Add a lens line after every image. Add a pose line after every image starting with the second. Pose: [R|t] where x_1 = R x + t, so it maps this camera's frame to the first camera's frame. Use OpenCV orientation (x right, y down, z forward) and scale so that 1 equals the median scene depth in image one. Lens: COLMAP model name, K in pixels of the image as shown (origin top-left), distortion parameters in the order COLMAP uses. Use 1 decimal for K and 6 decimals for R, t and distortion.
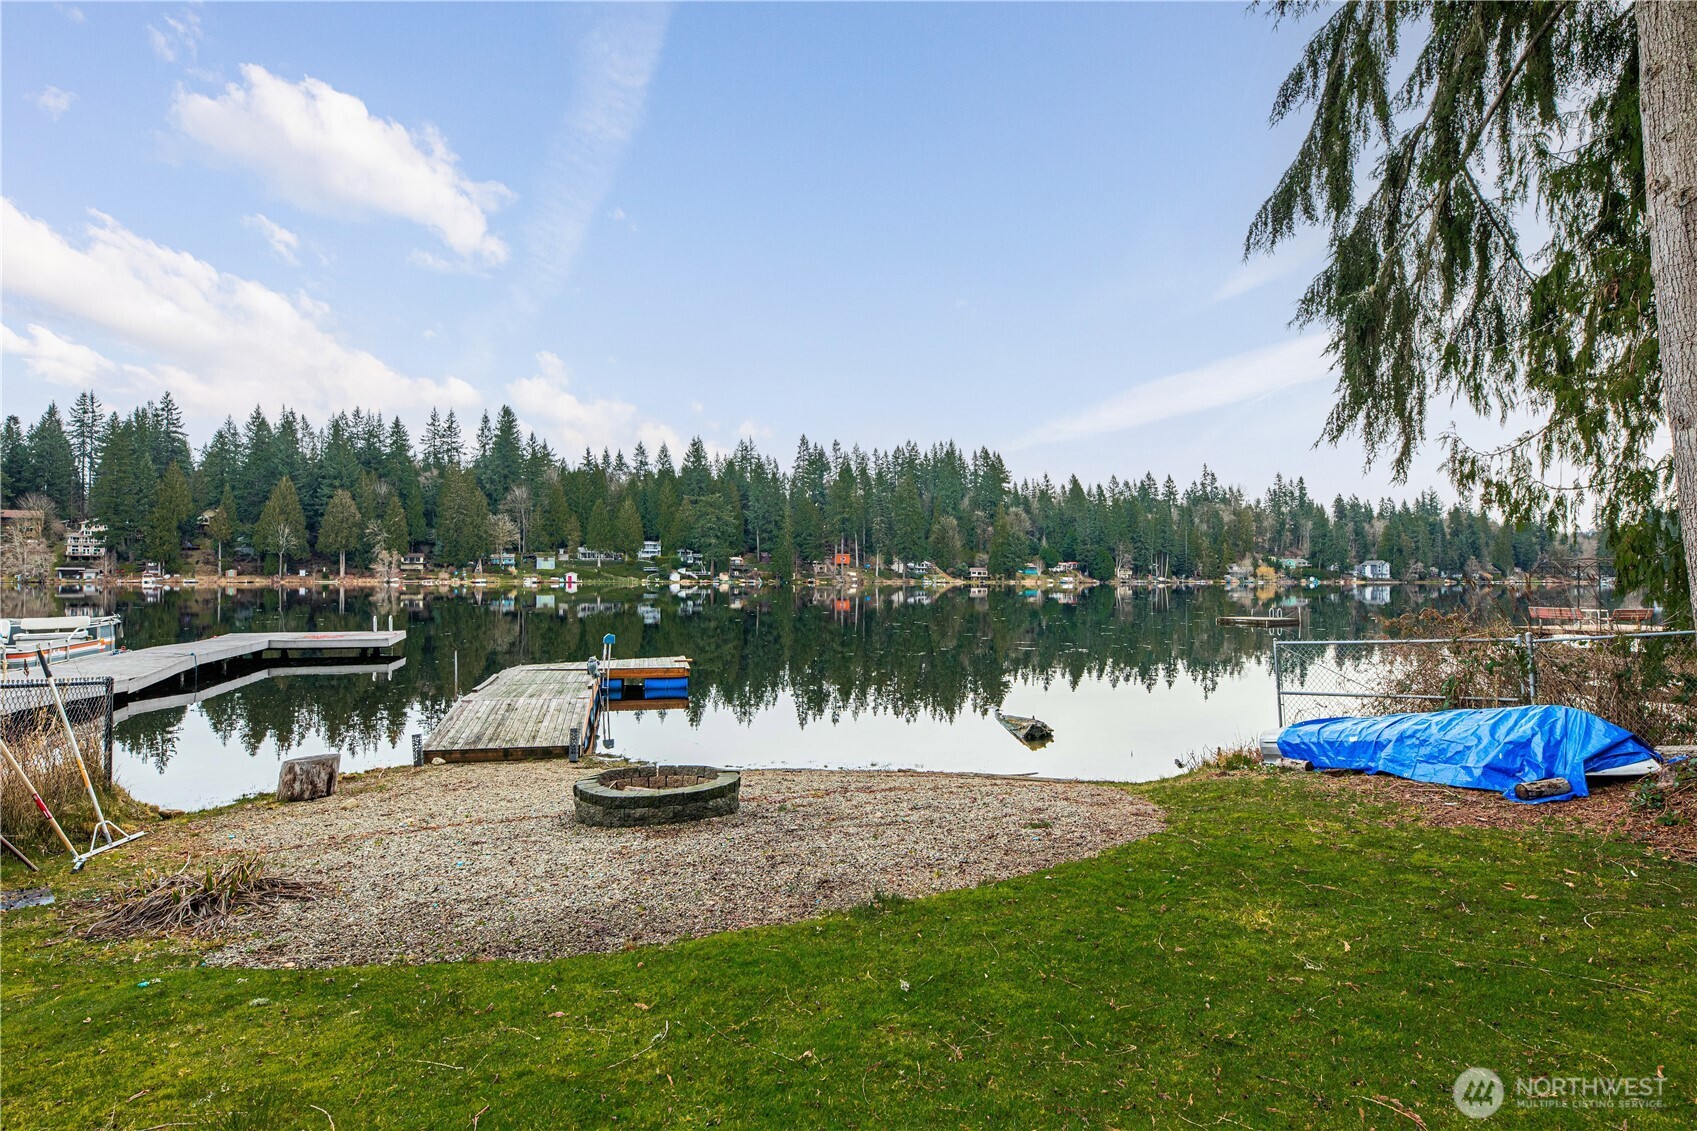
lens RADIAL K [[899.4, 0, 847.9], [0, 899.4, 556.6], [0, 0, 1]] dist [0.008085, -0.001409]
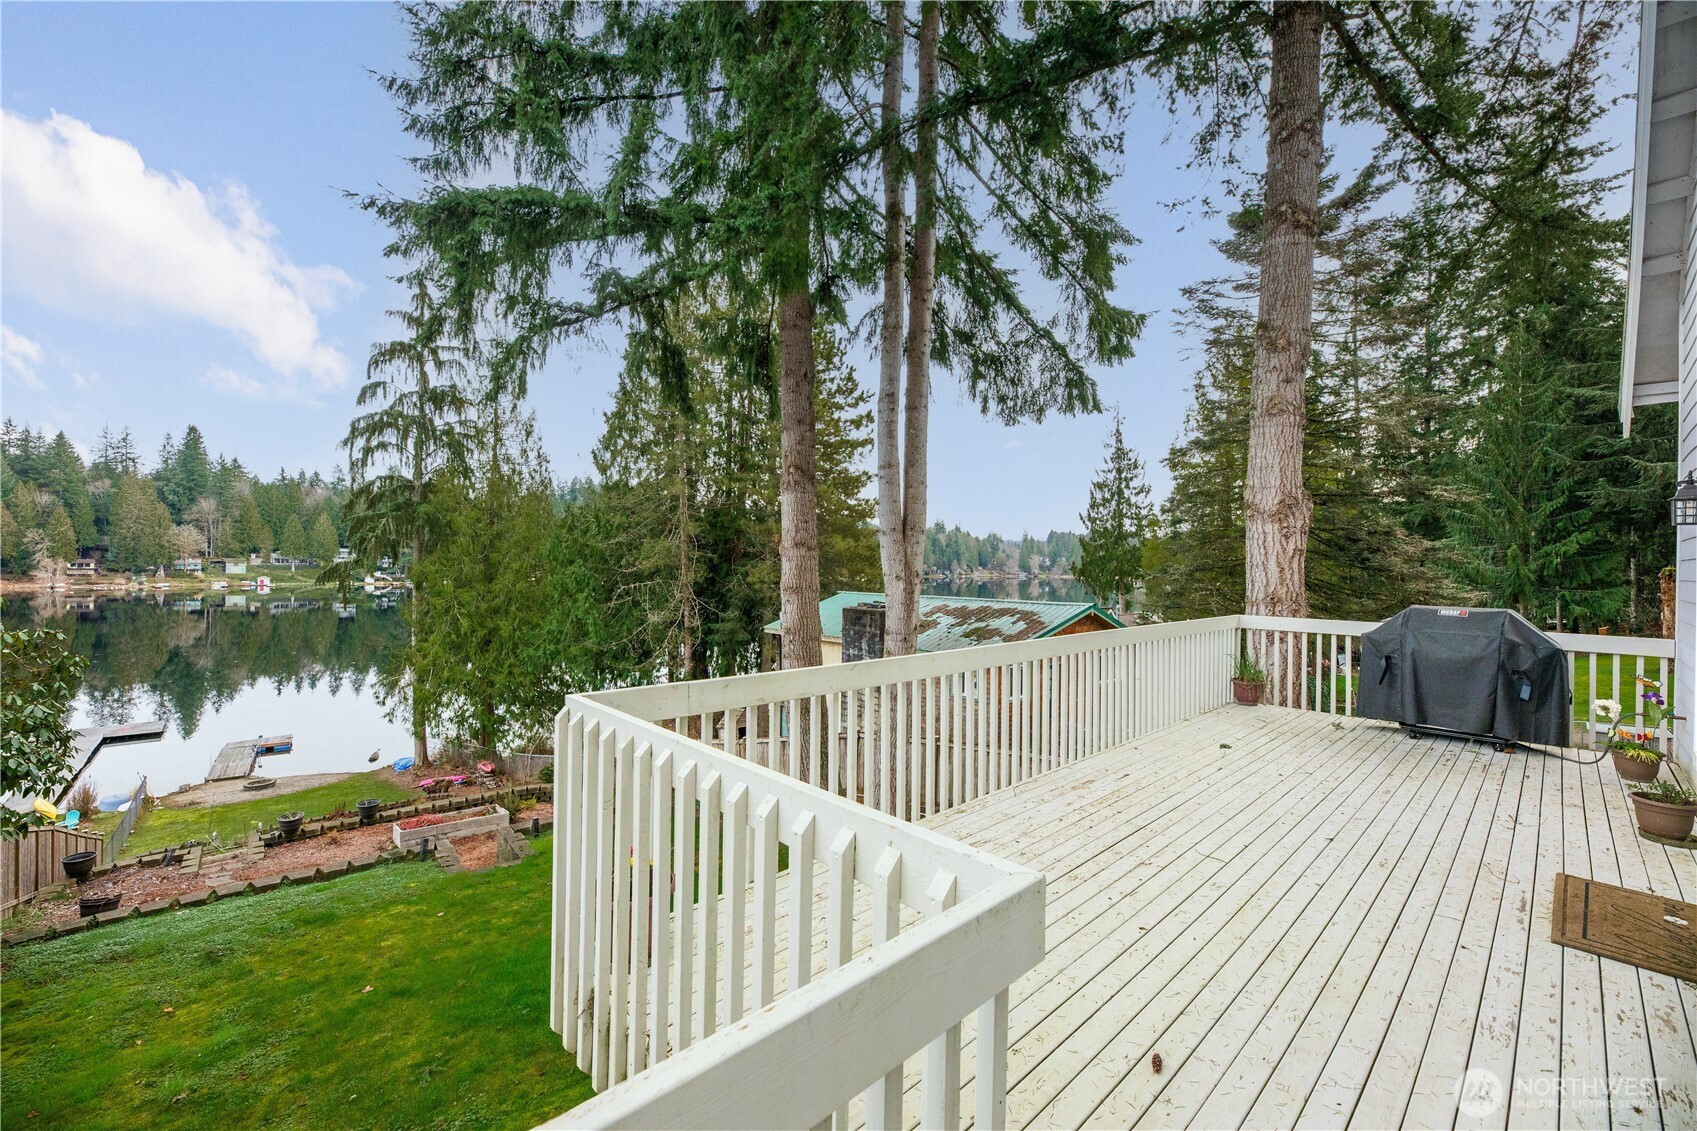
lens RADIAL K [[680.3, 0, 845.2], [0, 680.3, 562.3], [0, 0, 1]] dist [0.002259, -0.003297]
pose [[0.919408, 0.010646, 0.393161, 0.040207], [-0.020319, 0.999584, 0.020449, -0.034029], [-0.392780, -0.026790, 0.919242, -0.109570]]
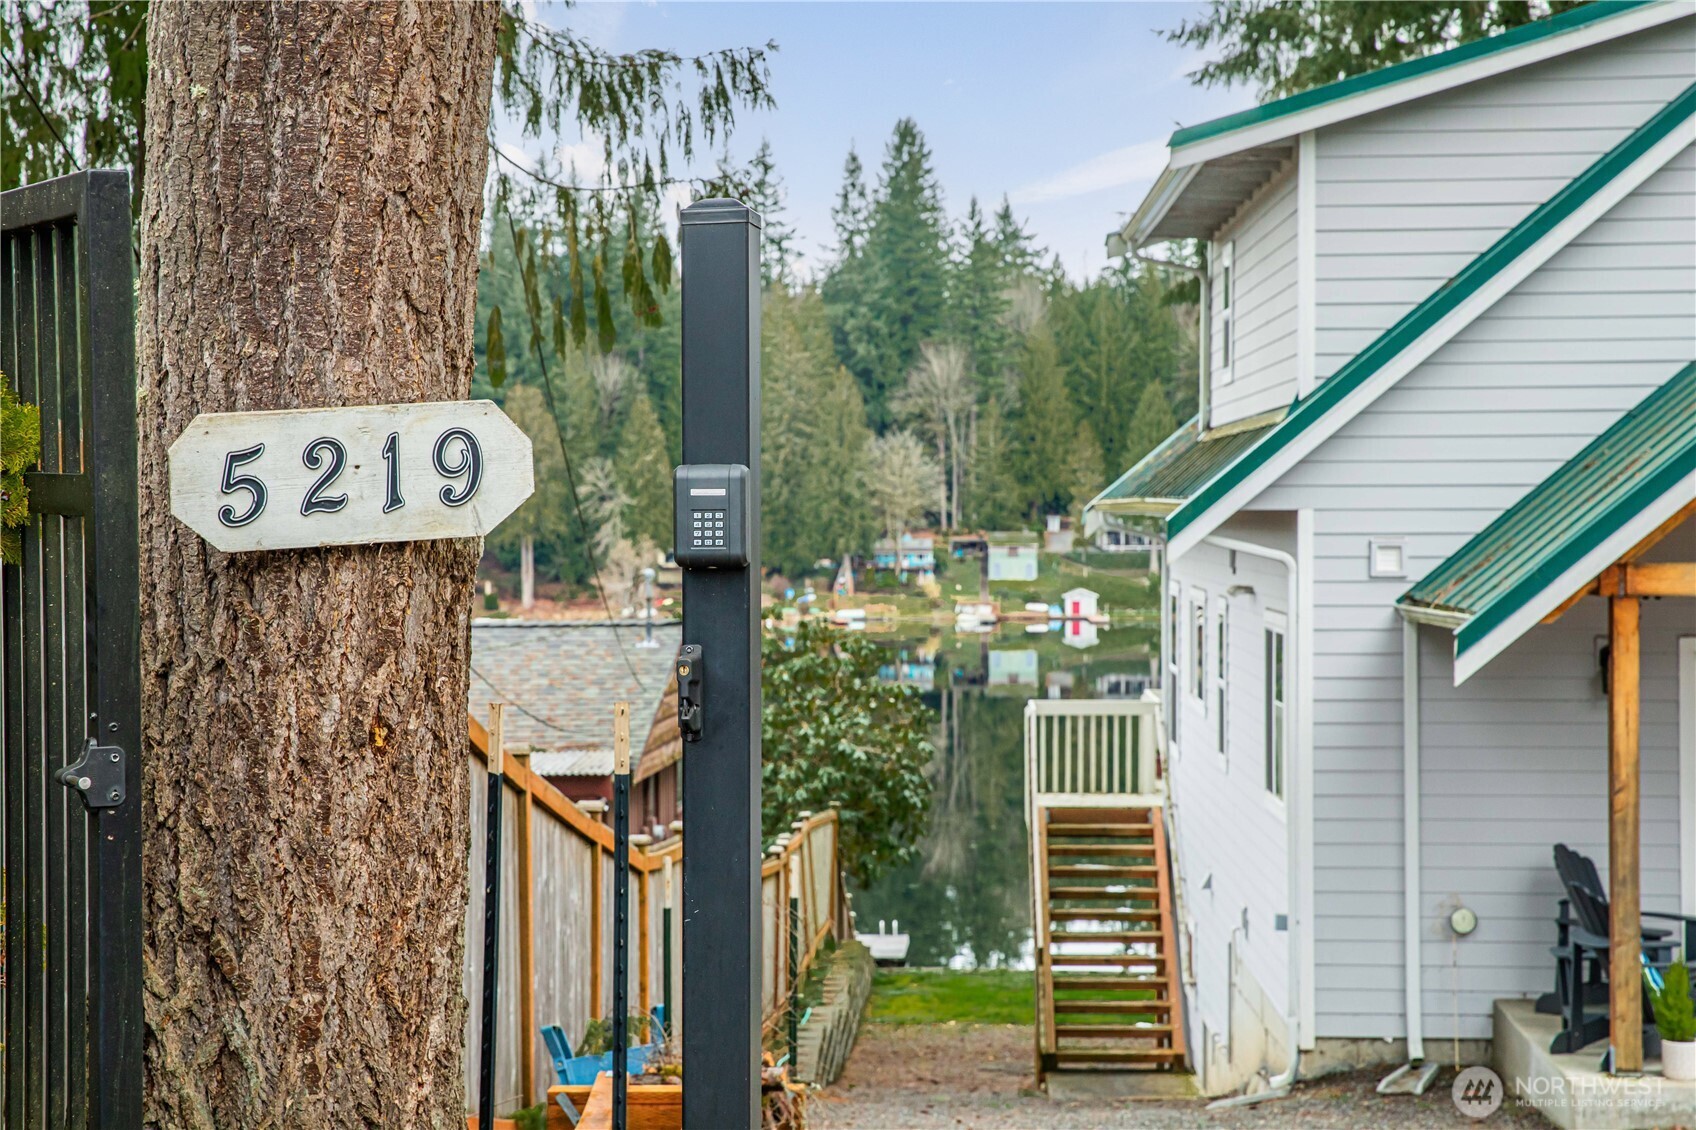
lens RADIAL K [[3307.3, 0, 848.9], [0, 3307.3, 561.3], [0, 0, 1]] dist [-0.009819, 0.000000]
pose [[0.931075, 0.001252, -0.364825, 0.092819], [0.013204, 0.999223, 0.037126, -0.044561], [0.364588, -0.039385, 0.930336, -0.275170]]
